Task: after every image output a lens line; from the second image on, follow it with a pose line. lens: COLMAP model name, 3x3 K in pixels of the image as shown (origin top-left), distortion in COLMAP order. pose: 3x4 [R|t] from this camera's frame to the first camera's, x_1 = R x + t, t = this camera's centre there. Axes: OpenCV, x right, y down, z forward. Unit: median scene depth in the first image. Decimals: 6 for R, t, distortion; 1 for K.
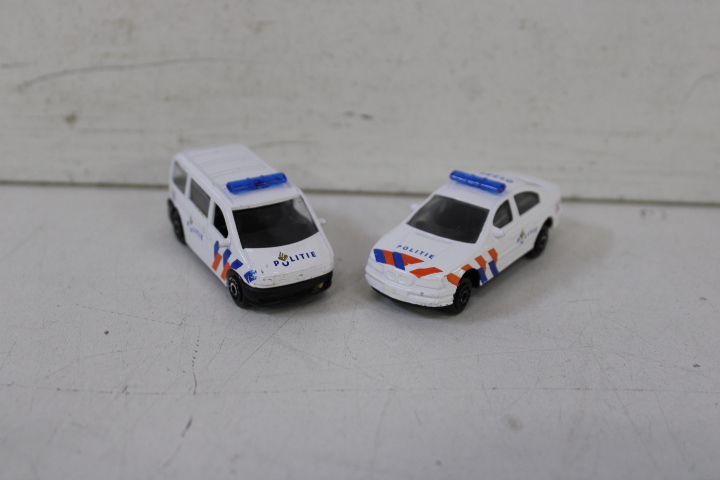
lens RADIAL K [[943.0, 0, 361.6], [0, 943.0, 238.9], [0, 0, 1]] dist [-0.075732, 0.079581]
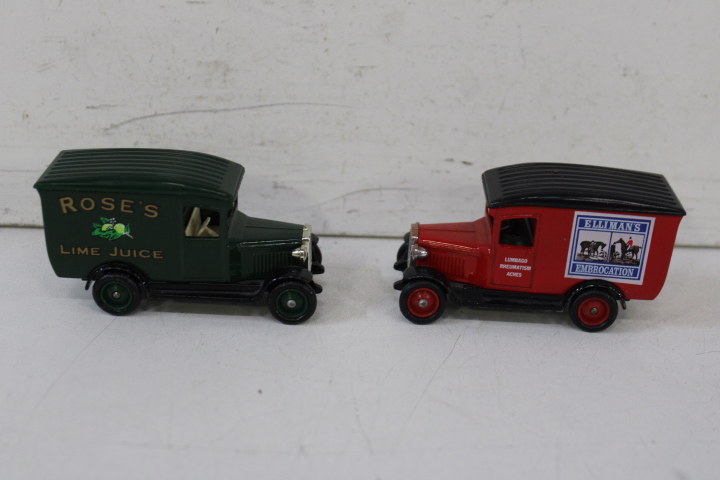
lens RADIAL K [[1079.9, 0, 366.1], [0, 1079.9, 244.0], [0, 0, 1]] dist [-0.036116, 0.051323]
pose [[0.997462, -0.001940, 0.071173, -0.182177], [0.002533, 0.999963, -0.008246, -0.036359], [-0.071154, 0.008405, 0.997430, -0.120007]]
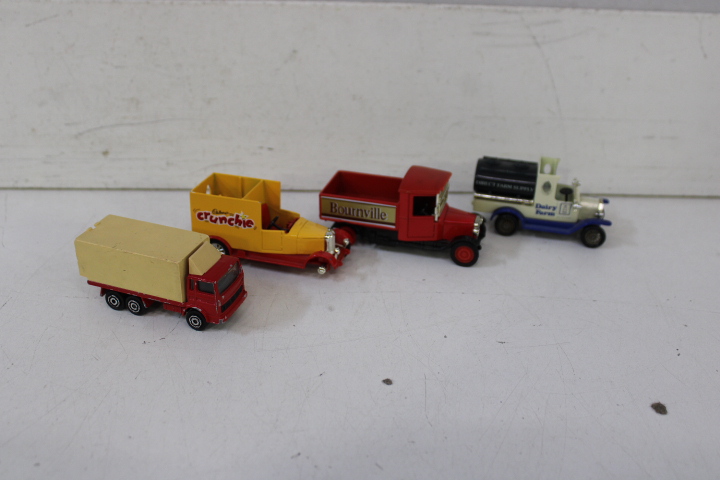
lens RADIAL K [[790.5, 0, 360.0], [0, 790.5, 240.0], [0, 0, 1]] dist [-0.110662, 0.099486]
pose [[0.997495, -0.025571, 0.065953, 0.073677], [0.020763, 0.997147, 0.072577, -0.061905], [-0.067620, -0.071026, 0.995180, -0.542501]]
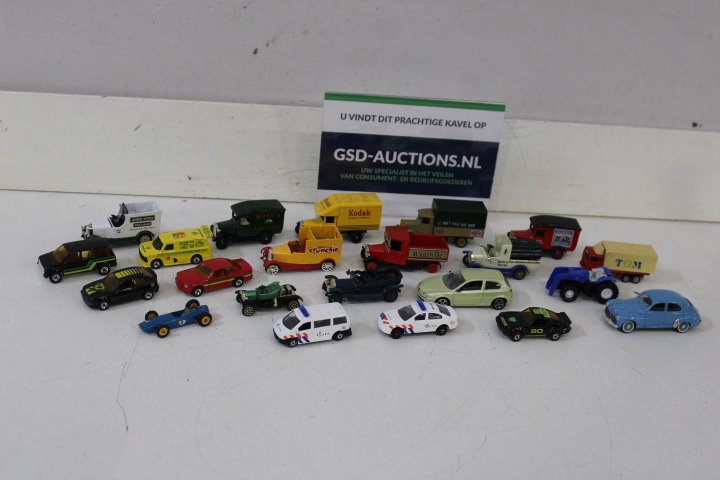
lens RADIAL K [[883.7, 0, 360.0], [0, 883.7, 240.0], [0, 0, 1]] dist [-0.073259, 0.012368]
pose [[0.991080, 0.008611, 0.132989, -0.527232], [-0.009866, 0.999913, 0.008776, 0.052518], [-0.132902, -0.010010, 0.991079, -2.355836]]
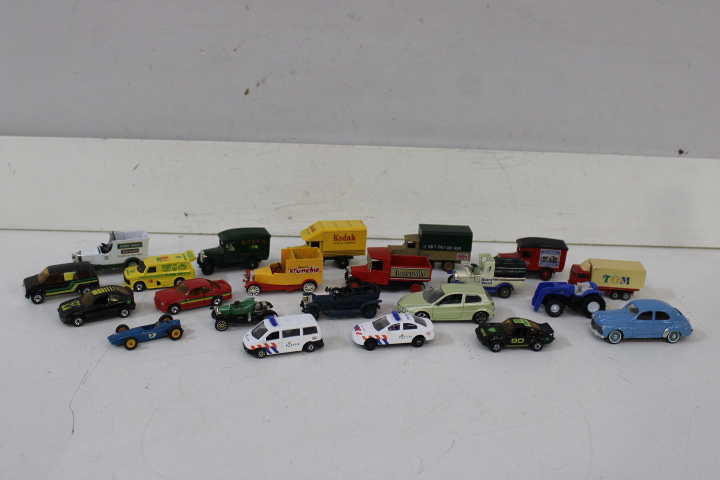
lens RADIAL K [[790.5, 0, 360.0], [0, 790.5, 240.0], [0, 0, 1]] dist [-0.110662, 0.099486]
pose [[0.997449, -0.003176, 0.071312, -0.264517], [0.010869, 0.994119, -0.107747, 0.292008], [-0.070550, 0.108247, 0.991617, -2.063524]]
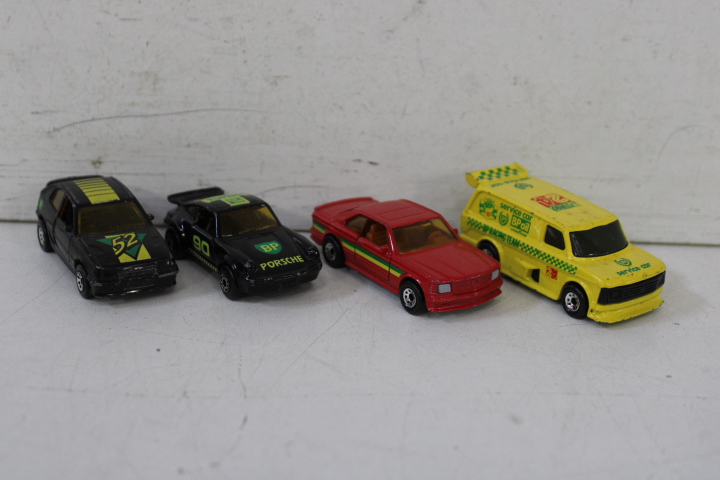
lens RADIAL K [[1086.4, 0, 365.0], [0, 1086.4, 246.9], [0, 0, 1]] dist [-0.040768, 0.109092]
pose [[0.998905, 0.003413, 0.046650, -0.062871], [-0.001030, 0.998697, -0.051027, 0.031376], [-0.046764, 0.050923, 0.997607, -0.252172]]
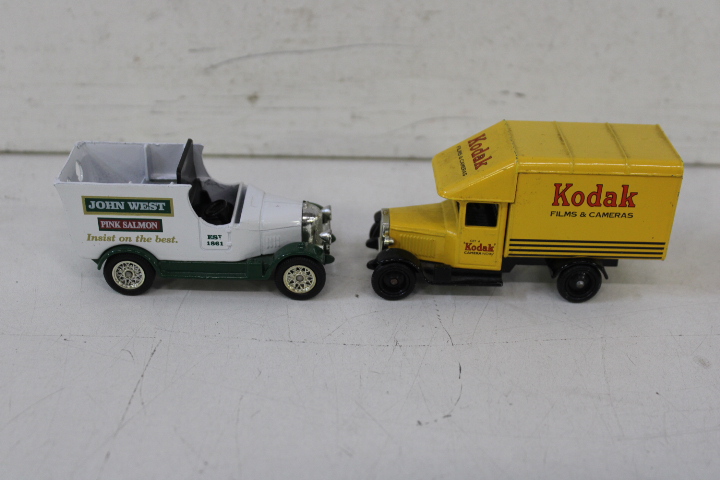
lens RADIAL K [[1086.4, 0, 365.0], [0, 1086.4, 246.9], [0, 0, 1]] dist [-0.040768, 0.109092]
pose [[0.998576, -0.017558, 0.050382, -0.251302], [0.012771, 0.995508, 0.093811, -0.073260], [-0.051803, -0.093033, 0.994314, -0.304033]]
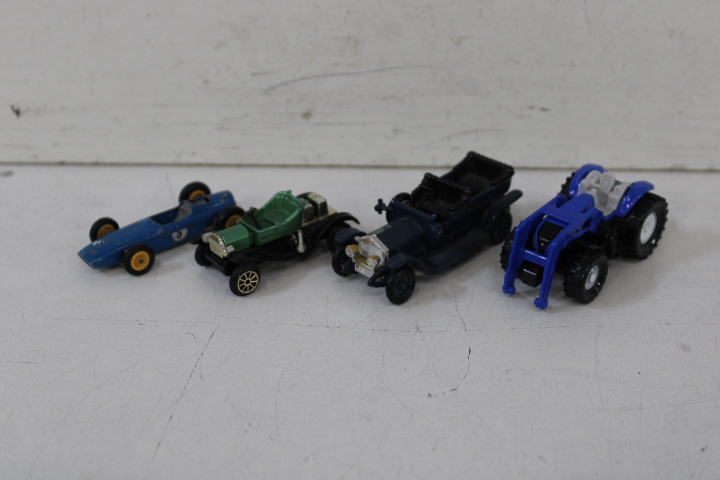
lens RADIAL K [[1102.7, 0, 360.0], [0, 1102.7, 240.0], [0, 0, 1]] dist [-0.036639, 0.117685]
pose [[0.998869, -0.018273, -0.043896, -0.181185], [0.022145, 0.995750, 0.089400, -0.093697], [0.042075, -0.090271, 0.995028, -0.495477]]
